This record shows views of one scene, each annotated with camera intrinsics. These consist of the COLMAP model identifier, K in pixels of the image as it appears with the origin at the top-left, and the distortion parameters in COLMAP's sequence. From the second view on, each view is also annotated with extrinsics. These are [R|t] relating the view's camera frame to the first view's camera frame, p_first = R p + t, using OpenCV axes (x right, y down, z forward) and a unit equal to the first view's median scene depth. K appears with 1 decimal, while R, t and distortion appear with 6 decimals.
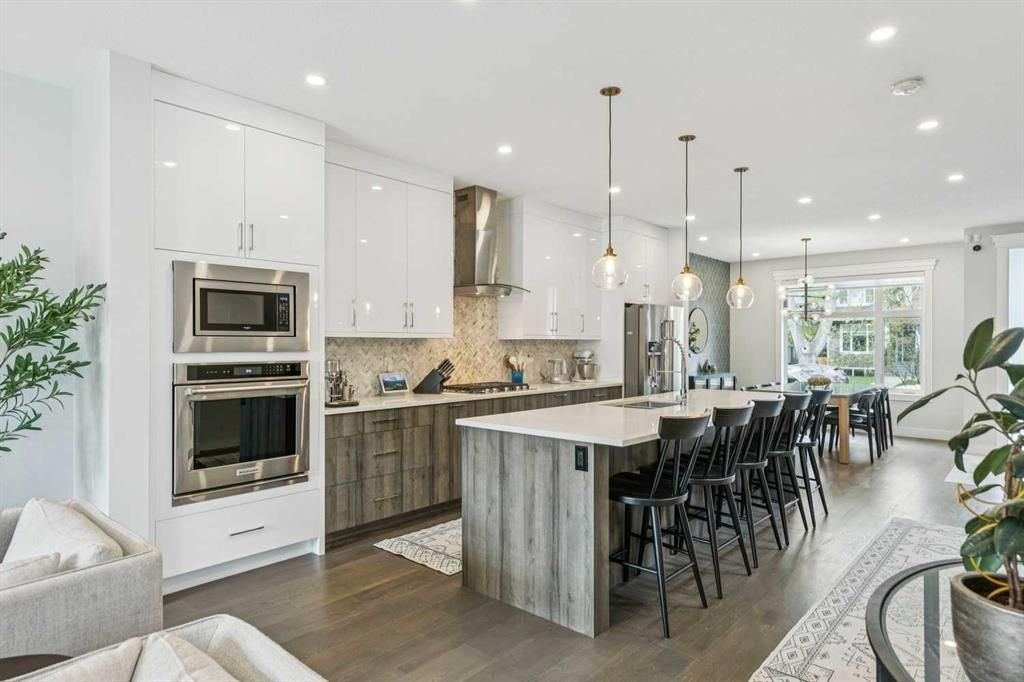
lens RADIAL K [[583.5, 0, 516.7], [0, 583.5, 340.9], [0, 0, 1]] dist [0.007301, 0.004583]
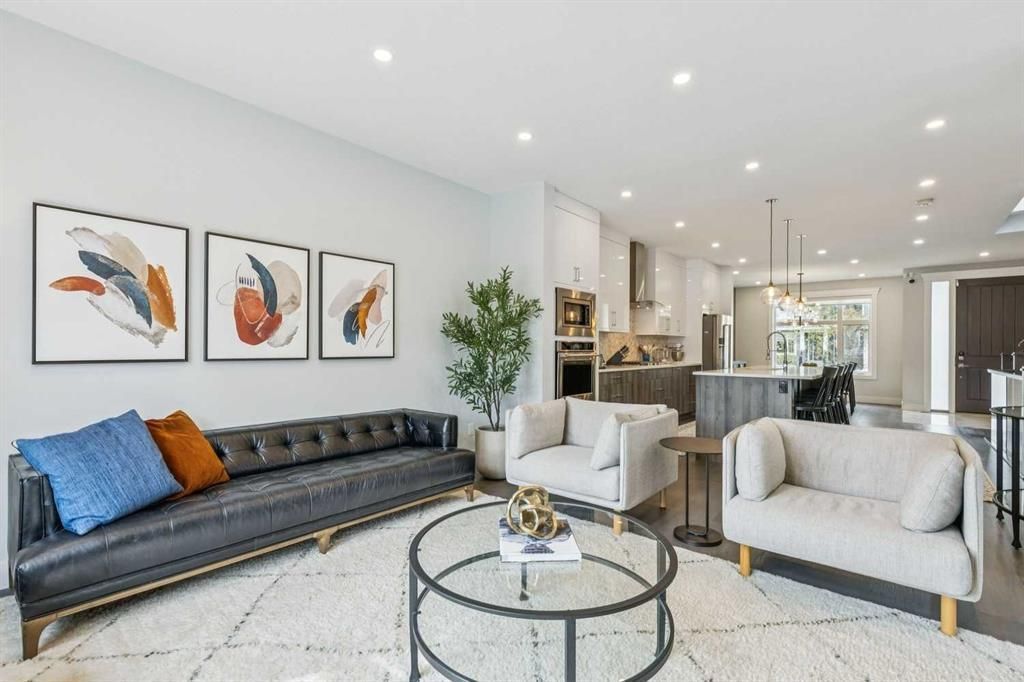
lens RADIAL K [[462.1, 0, 517.8], [0, 462.1, 342.6], [0, 0, 1]] dist [0.010026, -0.001147]
pose [[0.999218, 0.006402, 0.039015, -0.630305], [-0.006092, 0.999949, -0.008055, 0.048032], [-0.039064, 0.007811, 0.999206, -0.416863]]
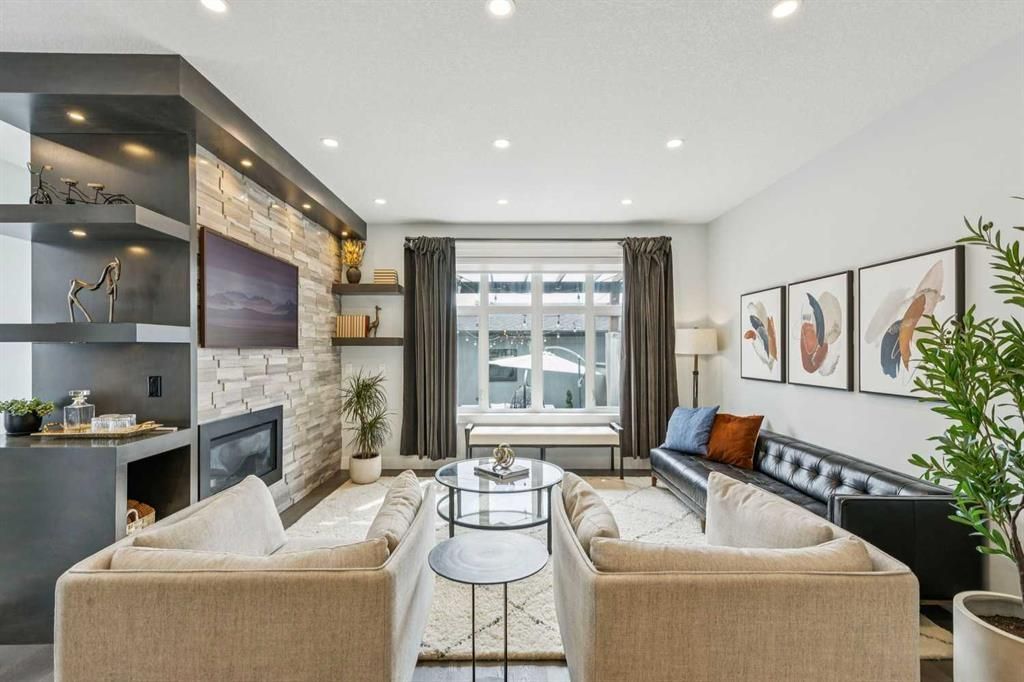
lens RADIAL K [[462.1, 0, 510.6], [0, 462.1, 348.1], [0, 0, 1]] dist [0.010026, -0.001147]
pose [[-0.733480, -0.002075, -0.679708, -0.013623], [0.000627, 0.999993, -0.003728, 0.003005], [0.679711, -0.003160, -0.733473, 0.670669]]
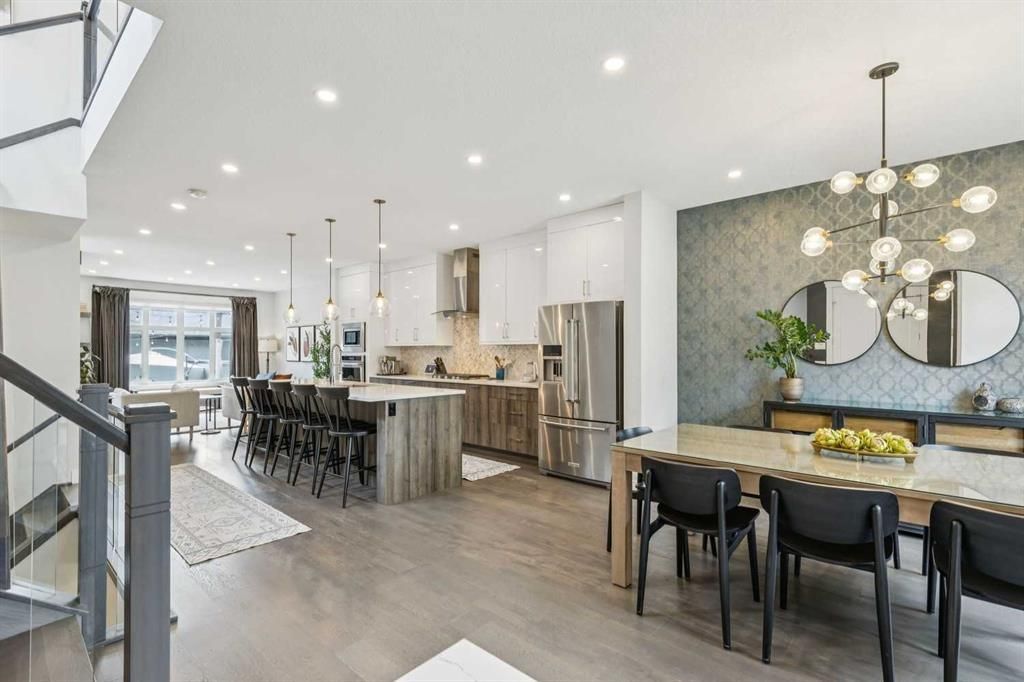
lens RADIAL K [[462.1, 0, 496.6], [0, 462.1, 352.8], [0, 0, 1]] dist [0.010026, -0.001147]
pose [[-0.012367, 0.003912, -0.999916, 1.648424], [0.003416, 0.999987, 0.003870, 0.016872], [0.999918, -0.003367, -0.012380, 1.560212]]
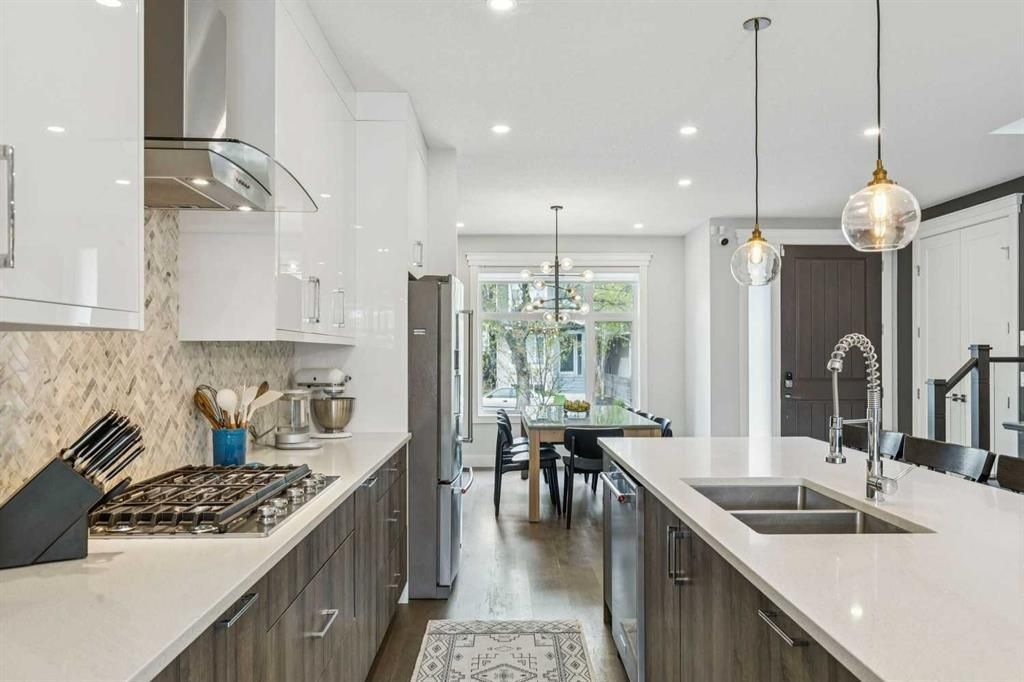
lens RADIAL K [[700.0, 0, 511.6], [0, 700.0, 347.9], [0, 0, 1]] dist [0.006785, 0.001113]
pose [[0.732860, 0.004850, 0.680363, -0.262995], [-0.001269, 0.999983, -0.005761, 0.005750], [-0.680379, 0.003359, 0.732853, 0.863192]]
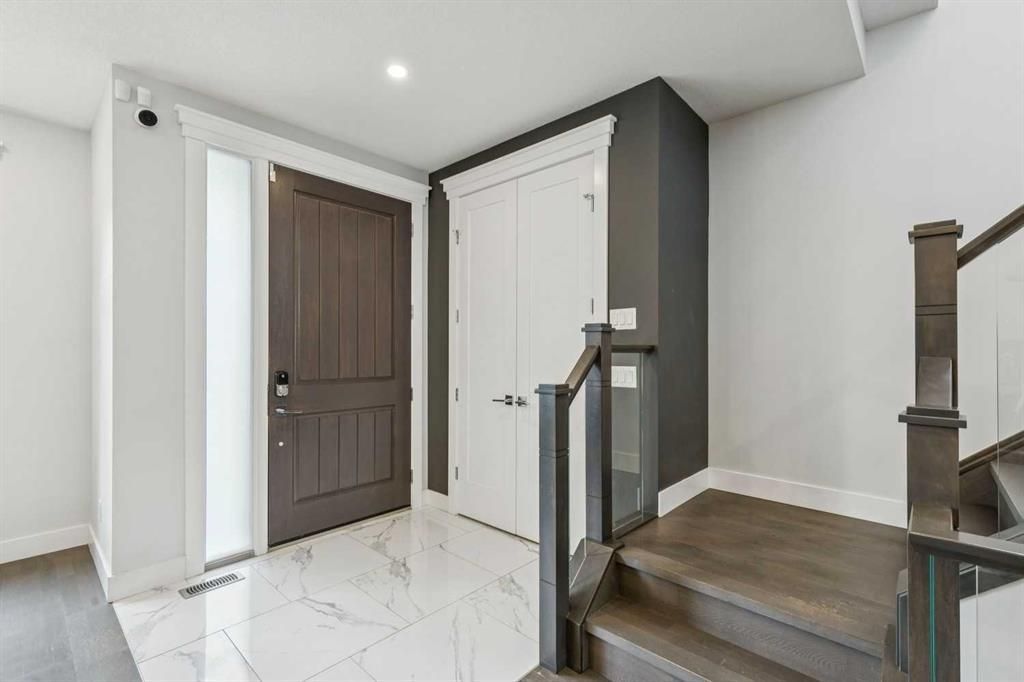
lens RADIAL K [[462.1, 0, 521.0], [0, 462.1, 349.0], [0, 0, 1]] dist [0.010026, -0.001147]
pose [[-0.003010, -0.001724, 0.999994, 0.820461], [-0.005262, 0.999985, 0.001708, 0.018530], [-0.999982, -0.005257, -0.003019, 1.355095]]
